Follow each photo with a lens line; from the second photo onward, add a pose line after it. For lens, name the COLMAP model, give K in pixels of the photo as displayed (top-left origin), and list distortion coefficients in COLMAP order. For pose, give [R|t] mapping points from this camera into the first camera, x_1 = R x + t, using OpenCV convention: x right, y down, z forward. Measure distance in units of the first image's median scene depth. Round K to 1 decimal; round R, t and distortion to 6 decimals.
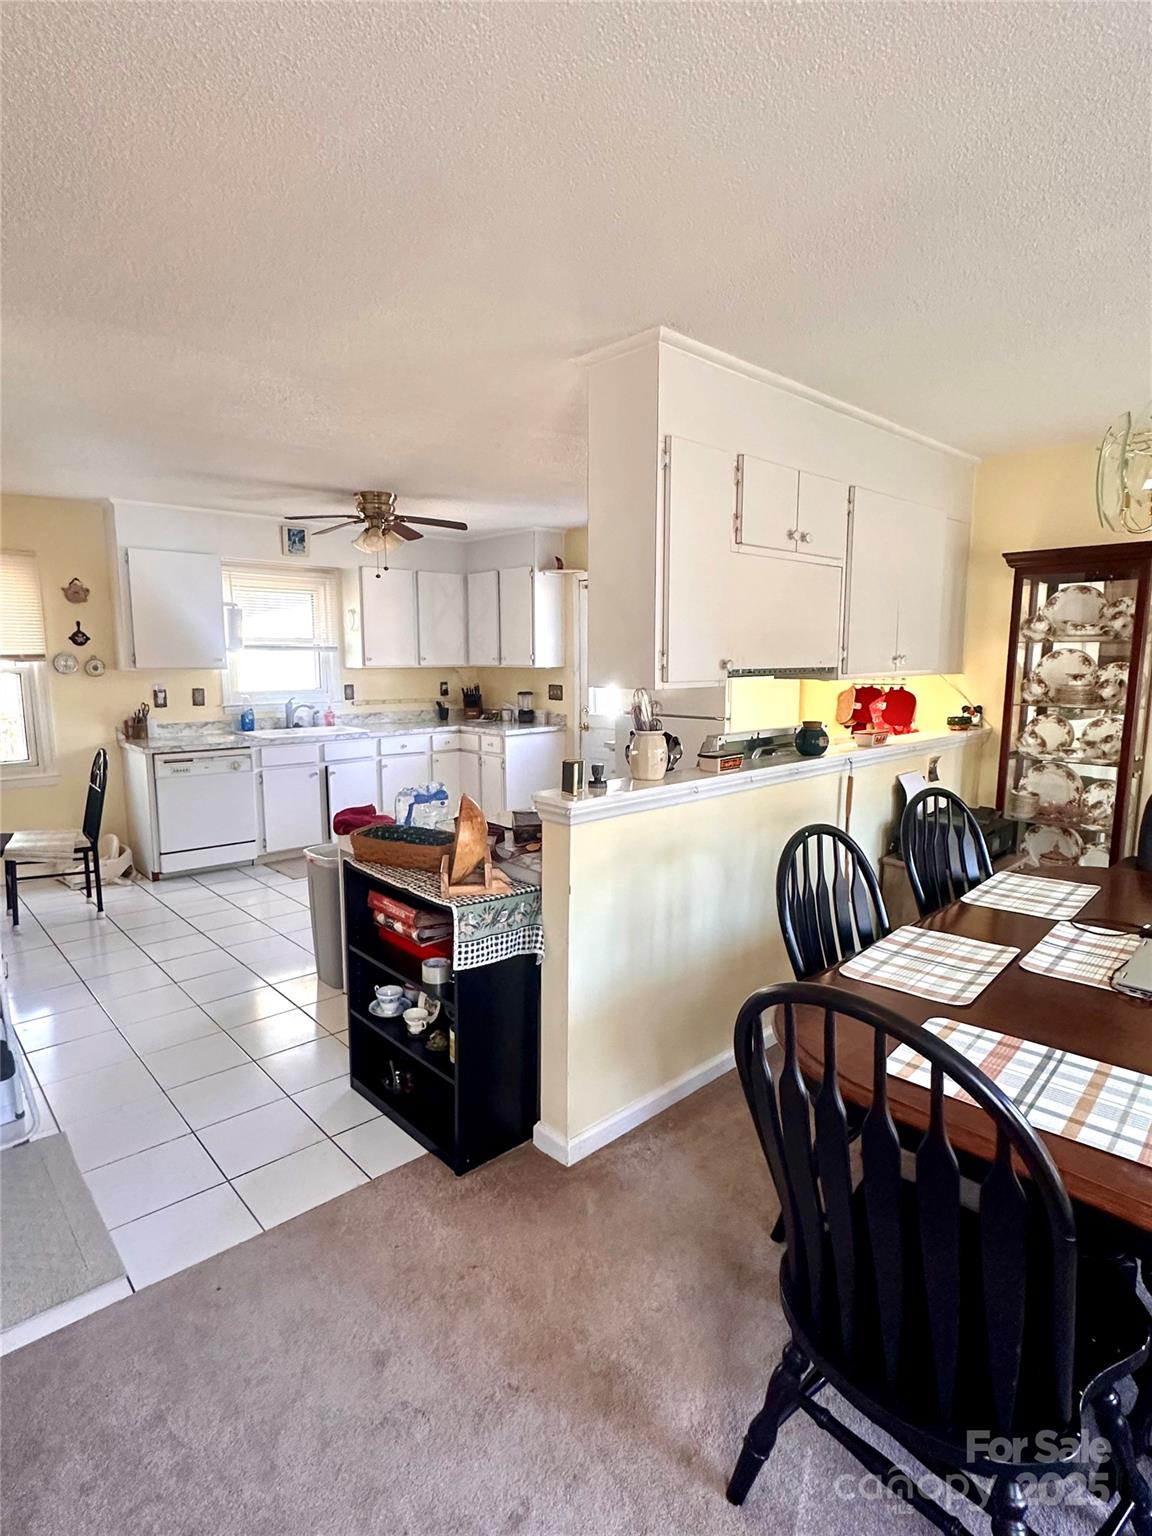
lens RADIAL K [[787.8, 0, 568.4], [0, 787.8, 767.2], [0, 0, 1]] dist [-0.007070, 0.000296]
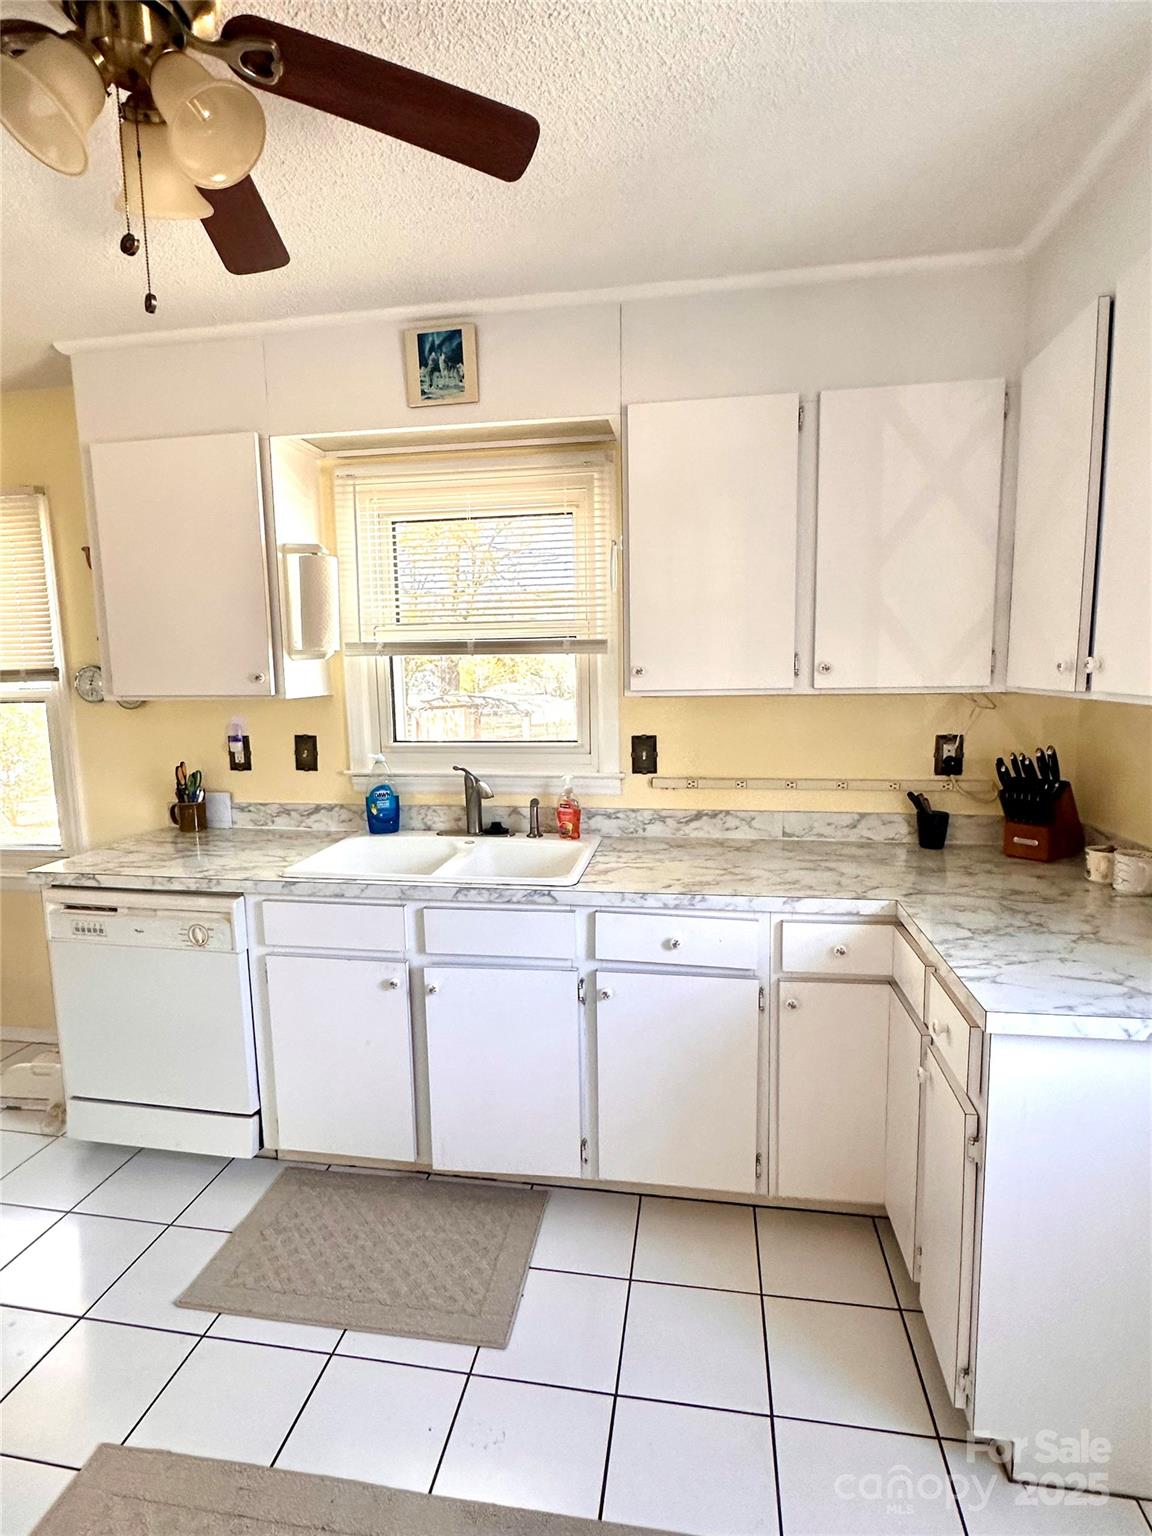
lens RADIAL K [[787.8, 0, 574.3], [0, 787.8, 770.6], [0, 0, 1]] dist [-0.007070, 0.000296]
pose [[0.615041, 0.095418, -0.782701, 0.007658], [-0.094627, 0.994409, 0.046870, -0.083429], [0.782797, 0.045237, 0.620631, 0.593642]]
